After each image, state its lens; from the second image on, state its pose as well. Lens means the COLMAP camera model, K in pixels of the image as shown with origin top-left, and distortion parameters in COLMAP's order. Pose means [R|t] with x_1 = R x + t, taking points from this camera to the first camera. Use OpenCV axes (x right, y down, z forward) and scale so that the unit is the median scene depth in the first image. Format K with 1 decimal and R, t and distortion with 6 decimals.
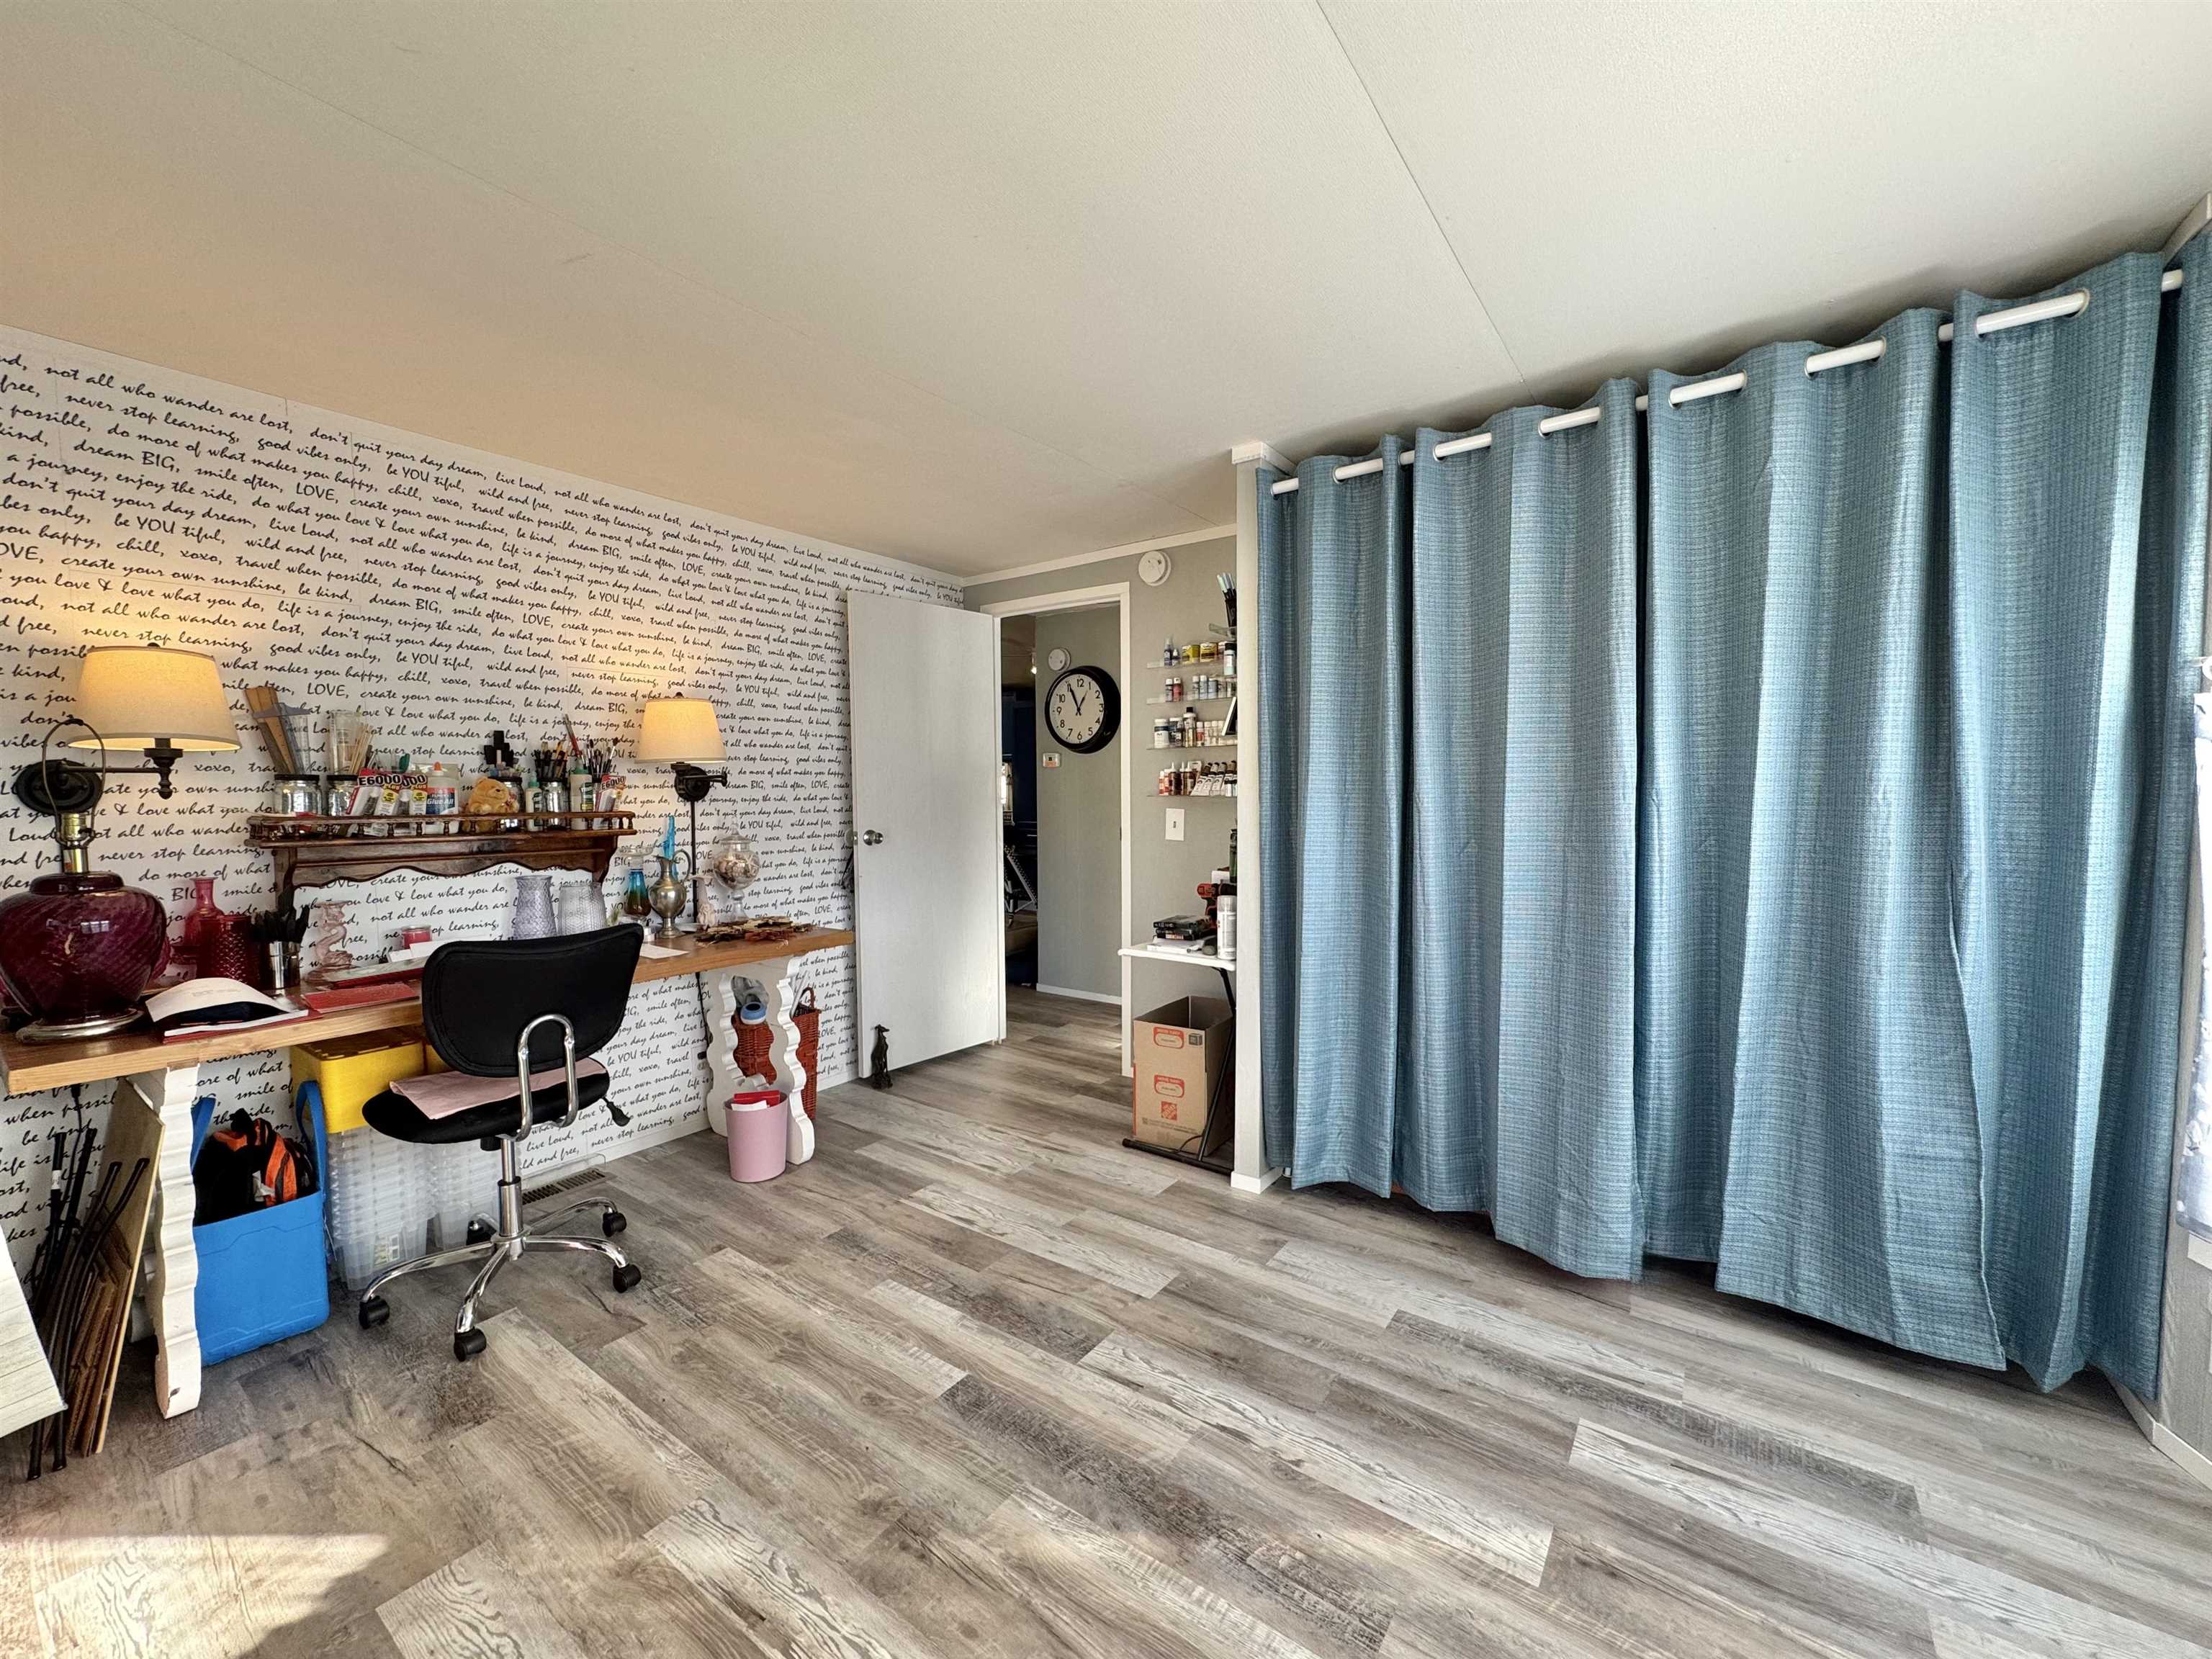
lens RADIAL K [[879.0, 0, 1106.8], [0, 879.0, 832.8], [0, 0, 1]] dist [-0.003137, -0.000164]
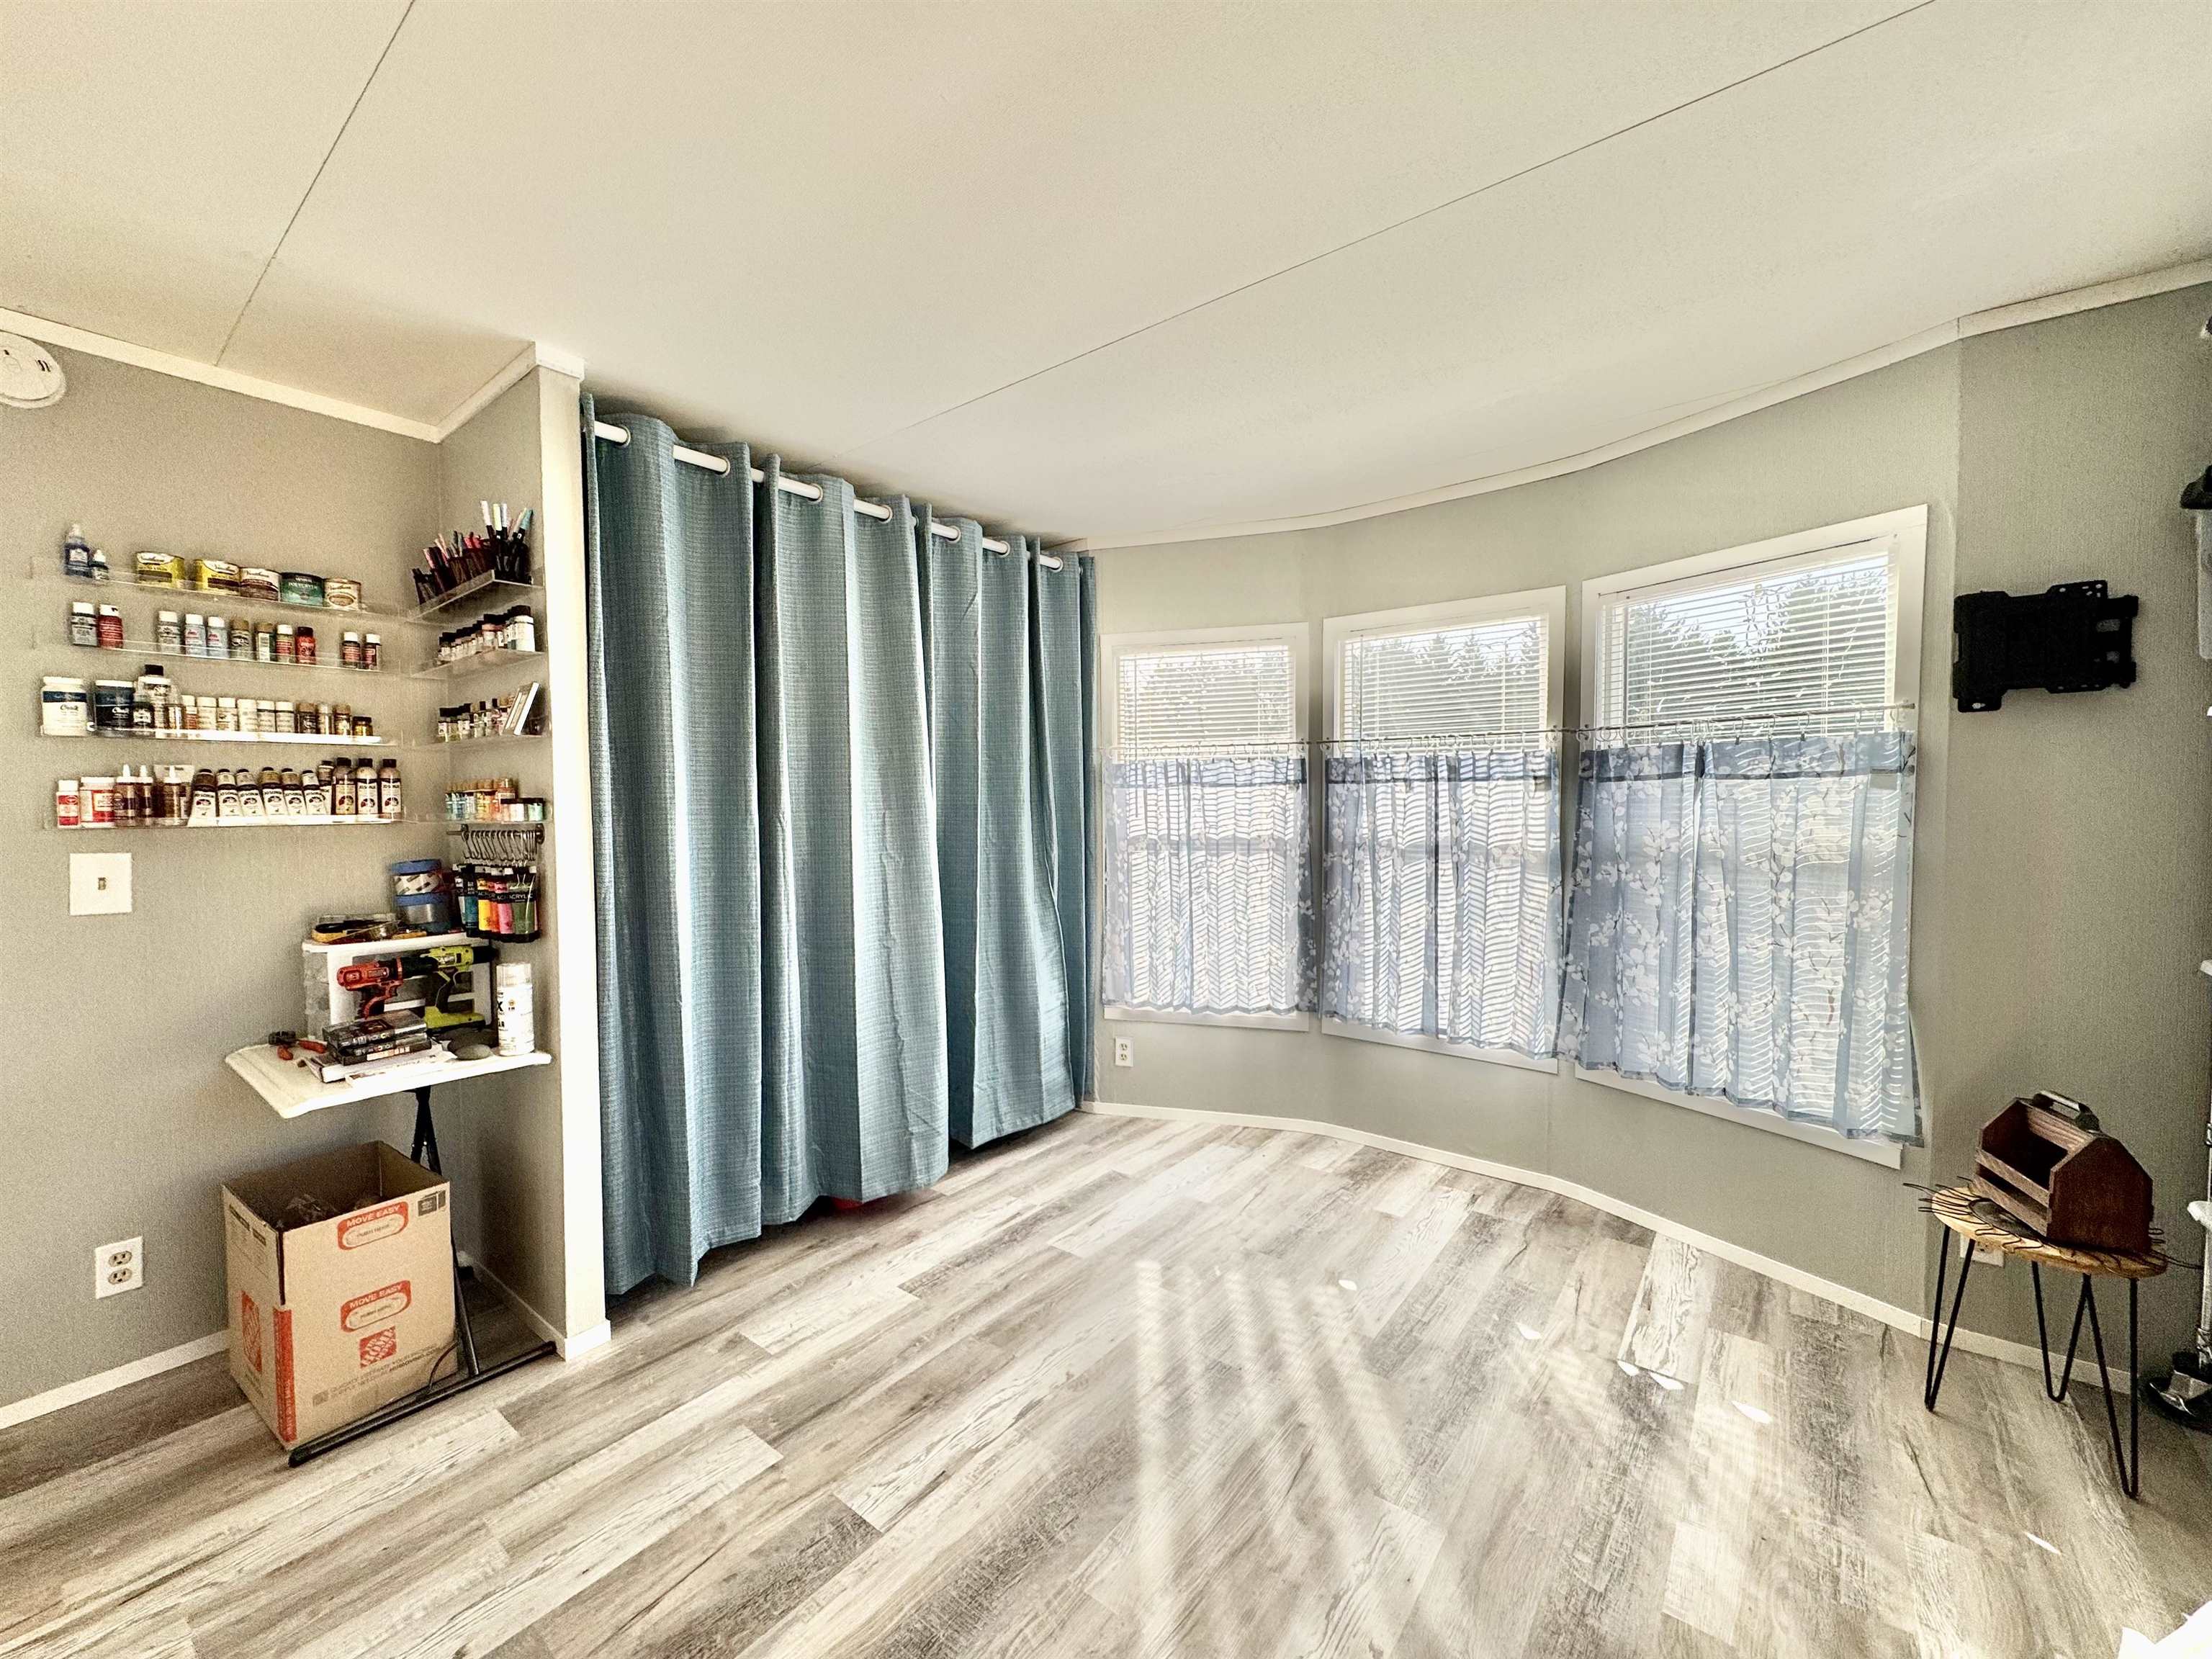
lens RADIAL K [[879.0, 0, 1106.8], [0, 879.0, 832.8], [0, 0, 1]] dist [-0.003137, -0.000164]
pose [[0.038378, -0.027775, 0.998877, -0.610141], [0.062168, 0.997744, 0.025355, -0.023227], [-0.997328, 0.061125, 0.040018, 0.559024]]
